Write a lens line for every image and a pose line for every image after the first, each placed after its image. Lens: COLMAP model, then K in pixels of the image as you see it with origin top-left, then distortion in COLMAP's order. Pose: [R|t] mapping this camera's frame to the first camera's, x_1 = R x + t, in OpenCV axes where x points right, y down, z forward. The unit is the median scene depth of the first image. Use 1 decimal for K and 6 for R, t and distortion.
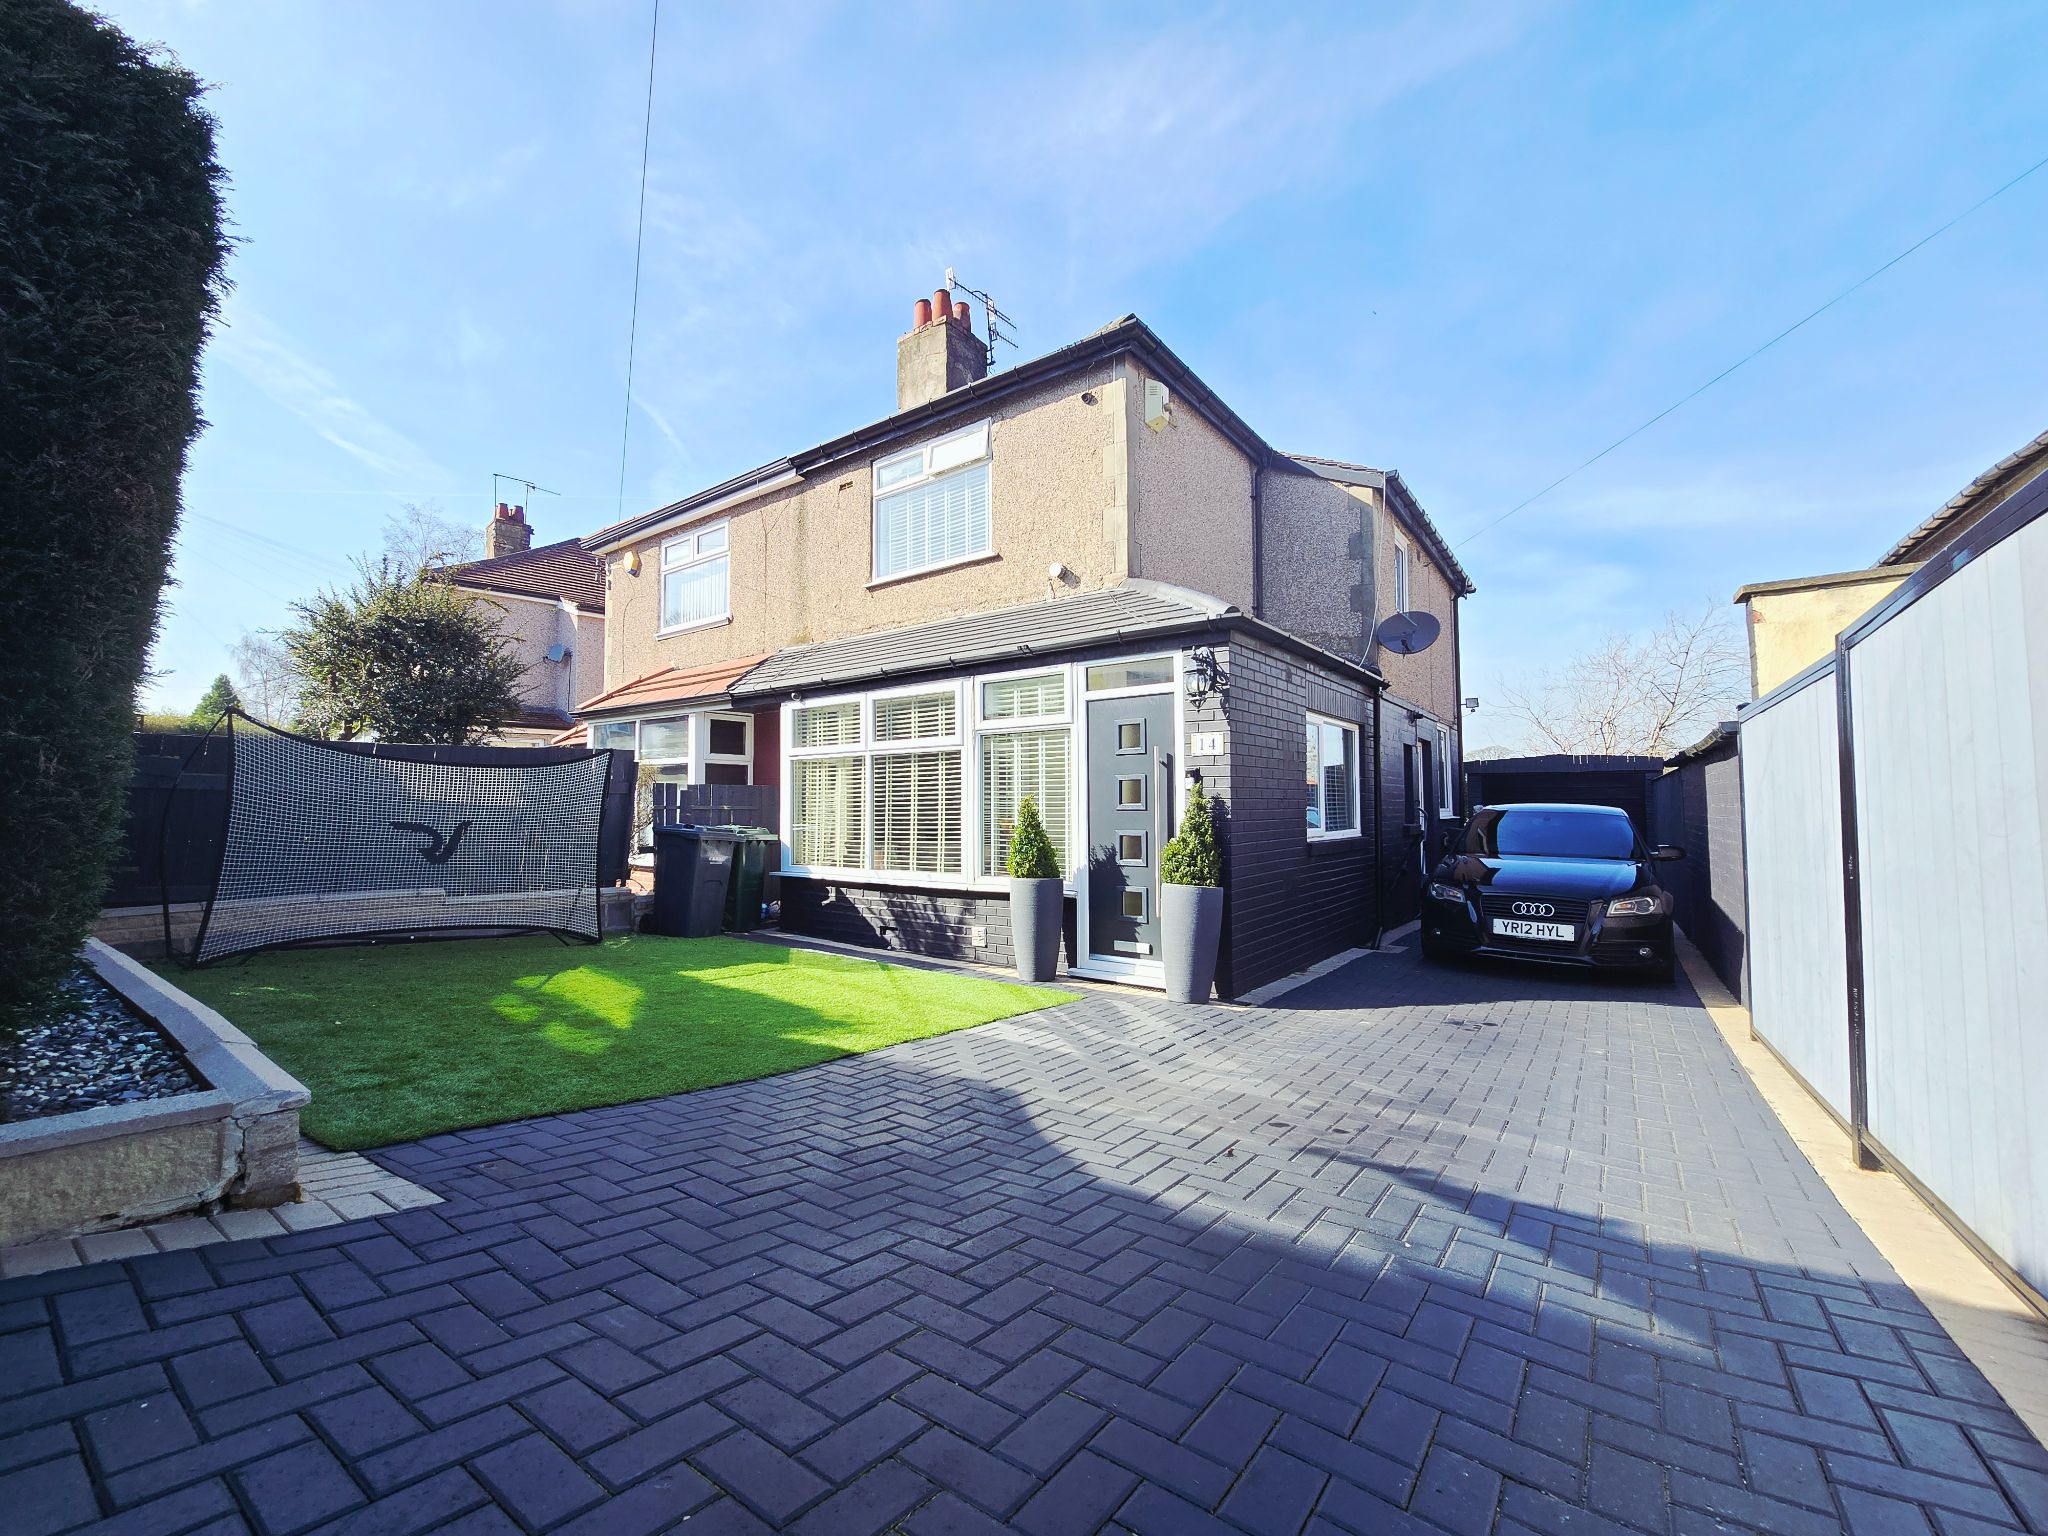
lens RADIAL K [[838.9, 0, 1024.0], [0, 838.9, 768.0], [0, 0, 1]] dist [-0.003162, 0.000000]
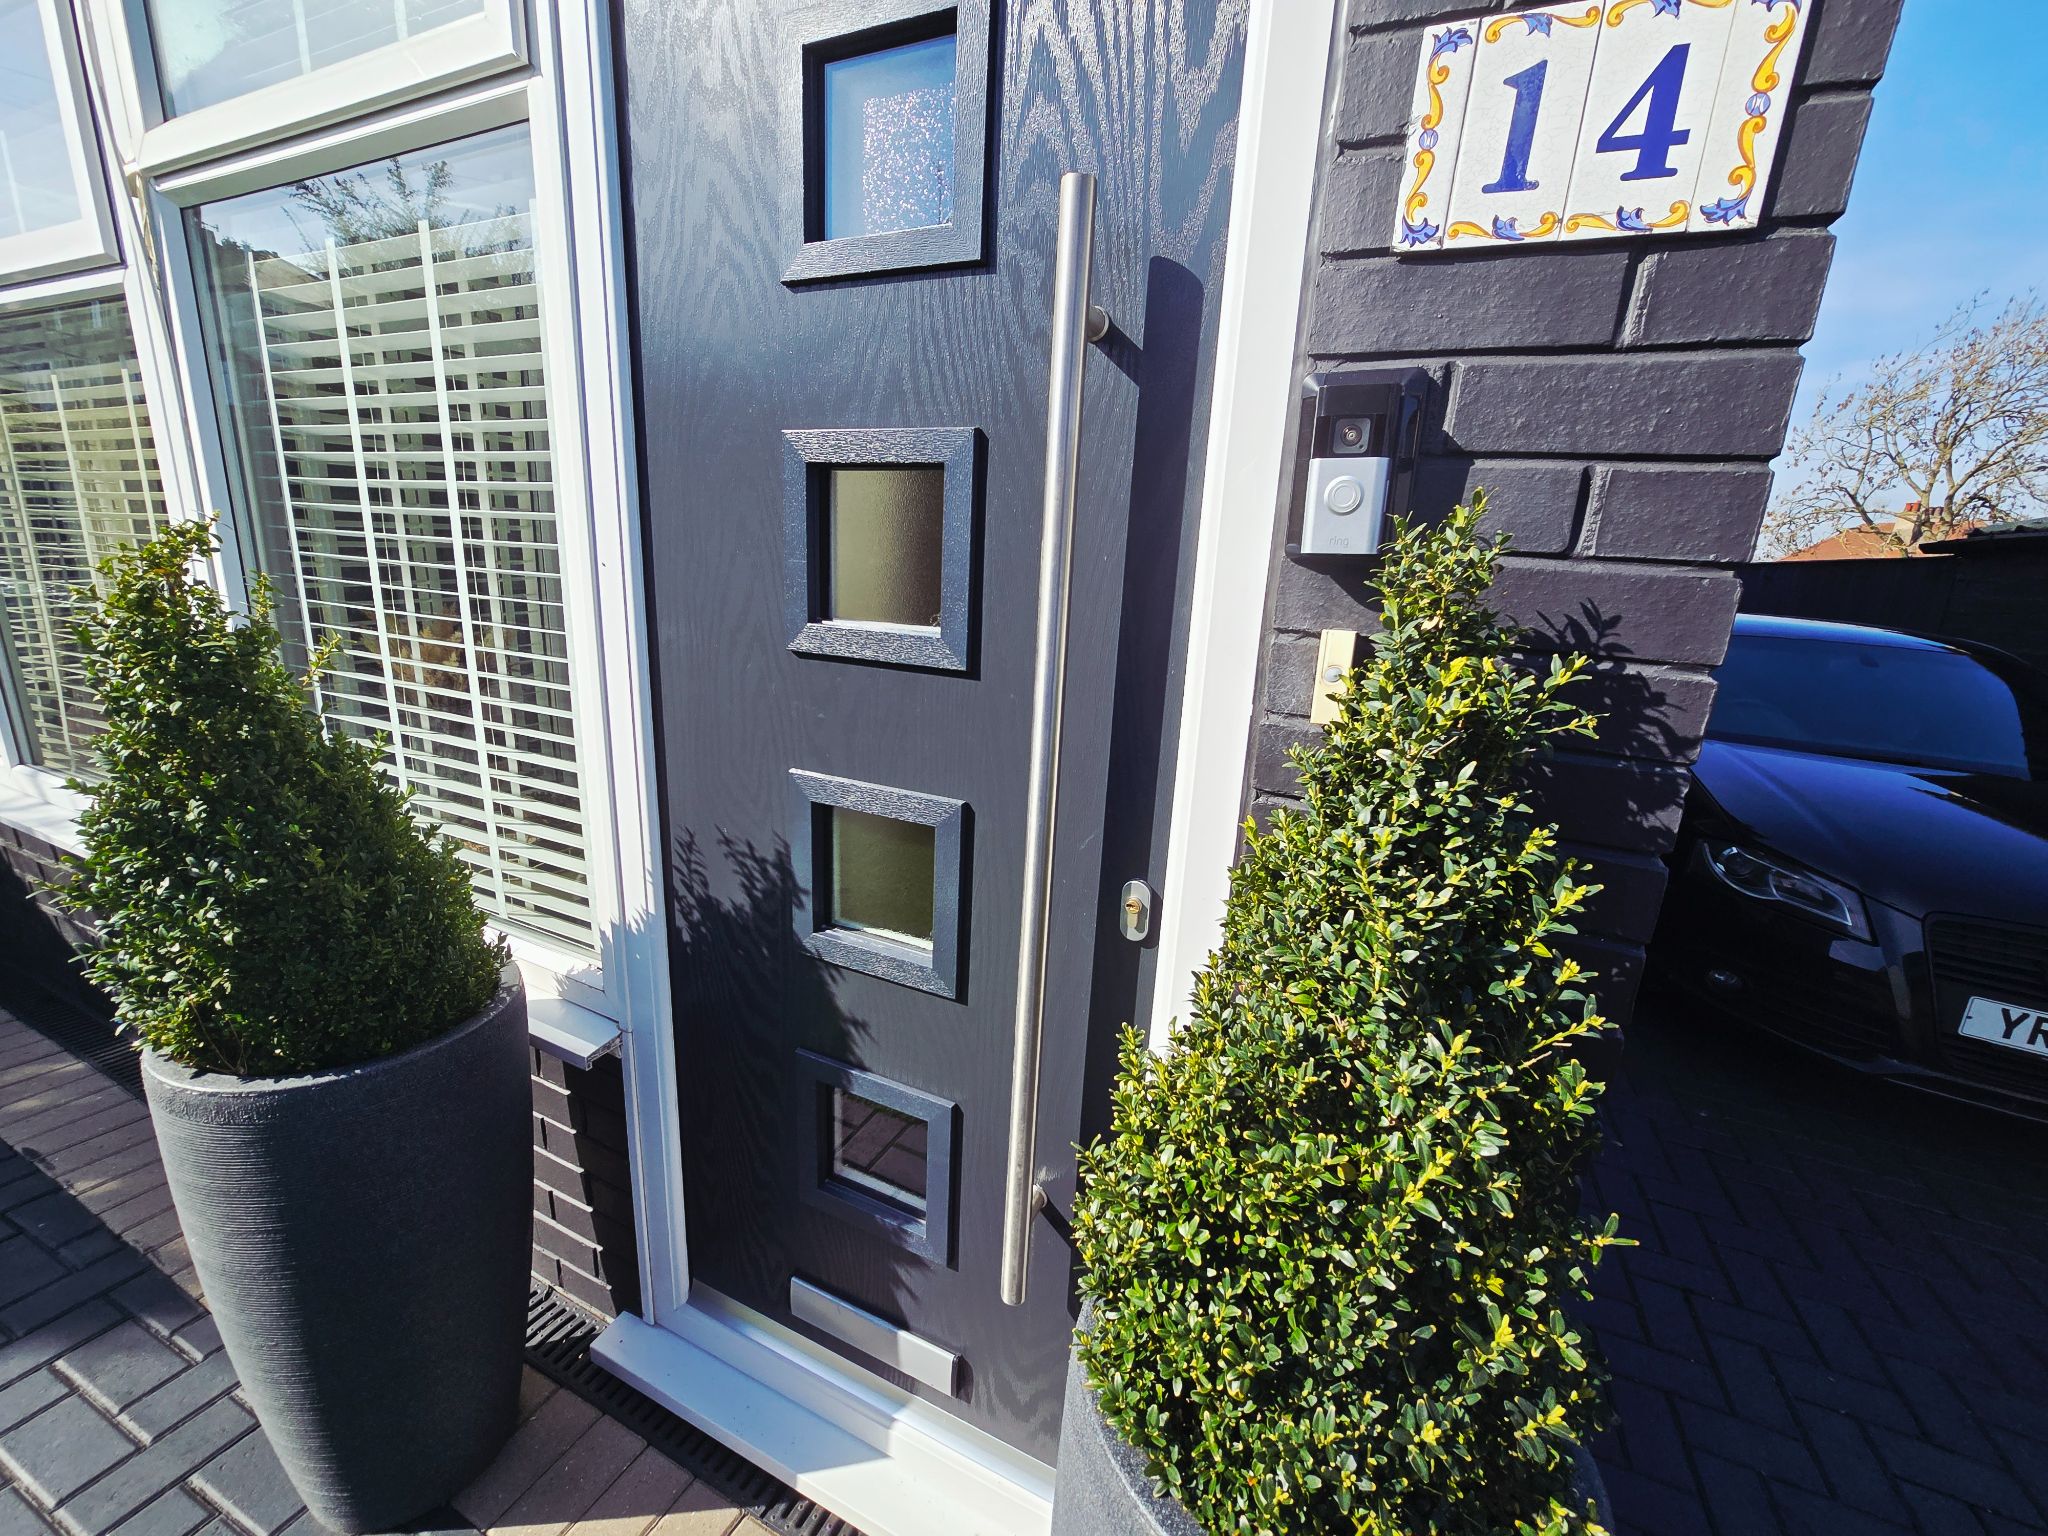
lens RADIAL K [[838.9, 0, 1024.0], [0, 838.9, 768.0], [0, 0, 1]] dist [-0.003162, 0.000000]
pose [[0.981646, 0.013535, 0.190233, 0.101030], [-0.069006, 0.955101, 0.288133, 0.017081], [-0.177792, -0.295972, 0.938504, 0.683237]]
